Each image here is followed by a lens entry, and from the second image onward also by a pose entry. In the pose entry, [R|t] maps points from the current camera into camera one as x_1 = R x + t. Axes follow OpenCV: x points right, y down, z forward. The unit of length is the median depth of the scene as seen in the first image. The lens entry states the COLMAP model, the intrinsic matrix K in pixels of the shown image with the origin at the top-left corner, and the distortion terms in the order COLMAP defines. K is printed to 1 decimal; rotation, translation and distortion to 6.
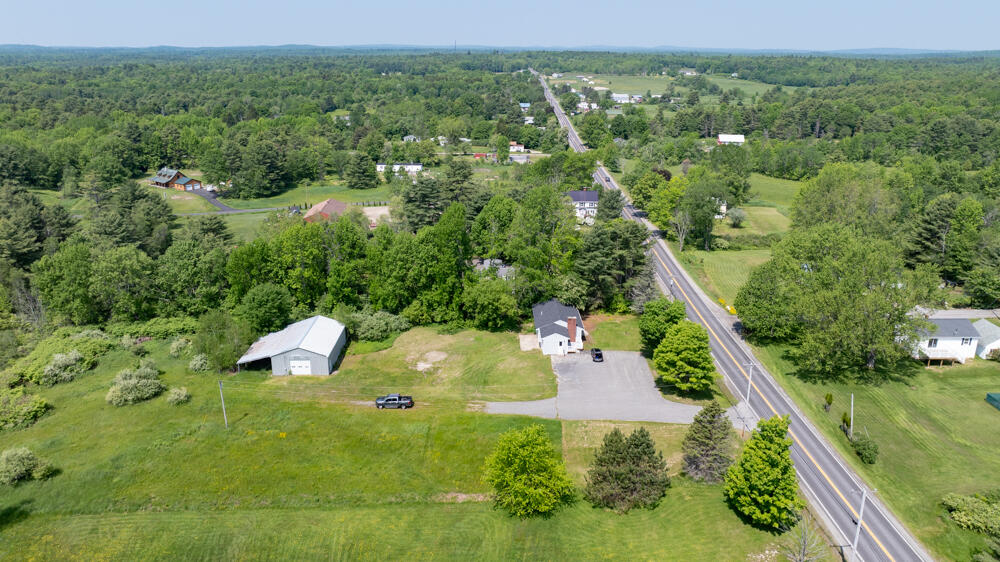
lens RADIAL K [[705.5, 0, 500.0], [0, 705.5, 281.0], [0, 0, 1]] dist [-0.012736, -0.003952]
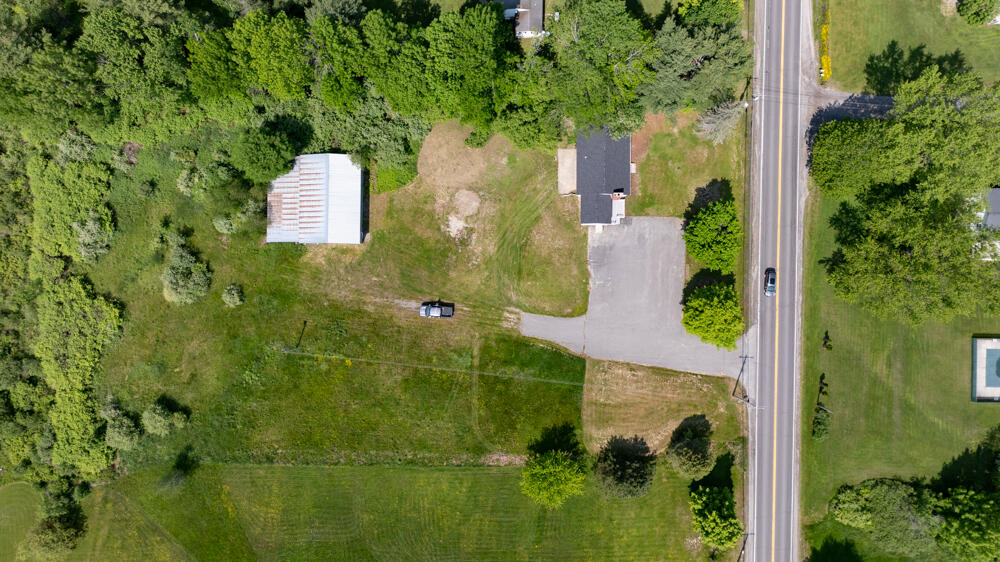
lens RADIAL K [[705.5, 0, 500.0], [0, 705.5, 281.0], [0, 0, 1]] dist [-0.012736, -0.003952]
pose [[0.999801, 0.017075, 0.010270, -0.058449], [-0.015187, 0.319393, 0.947501, -0.795612], [0.012899, -0.947468, 0.319589, 0.636562]]
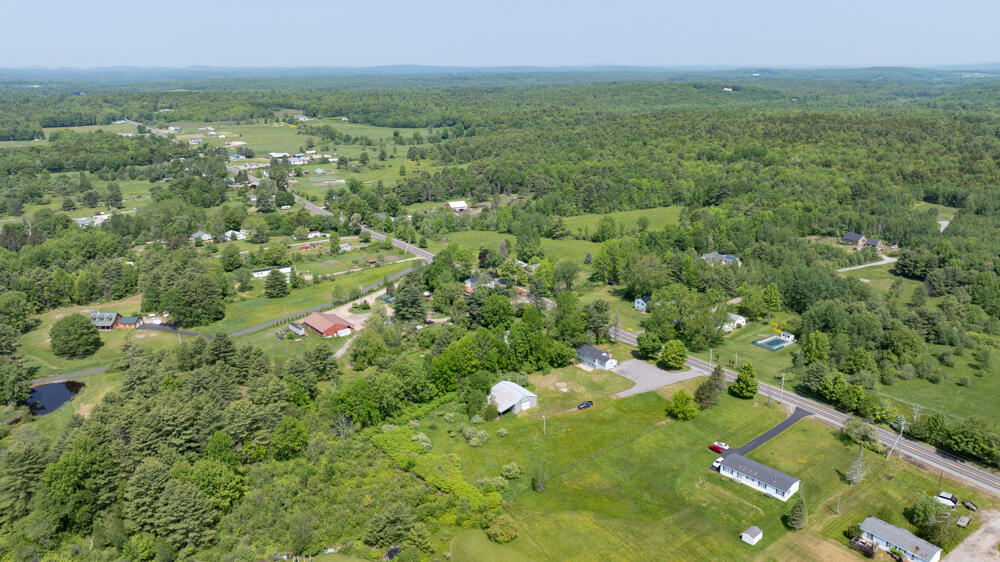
lens RADIAL K [[705.5, 0, 500.0], [0, 705.5, 281.0], [0, 0, 1]] dist [-0.012736, -0.003952]
pose [[0.814225, -0.178879, 0.552304, -1.401217], [0.189783, 0.981092, 0.037968, -0.321172], [-0.548653, 0.073903, 0.832778, -0.680659]]
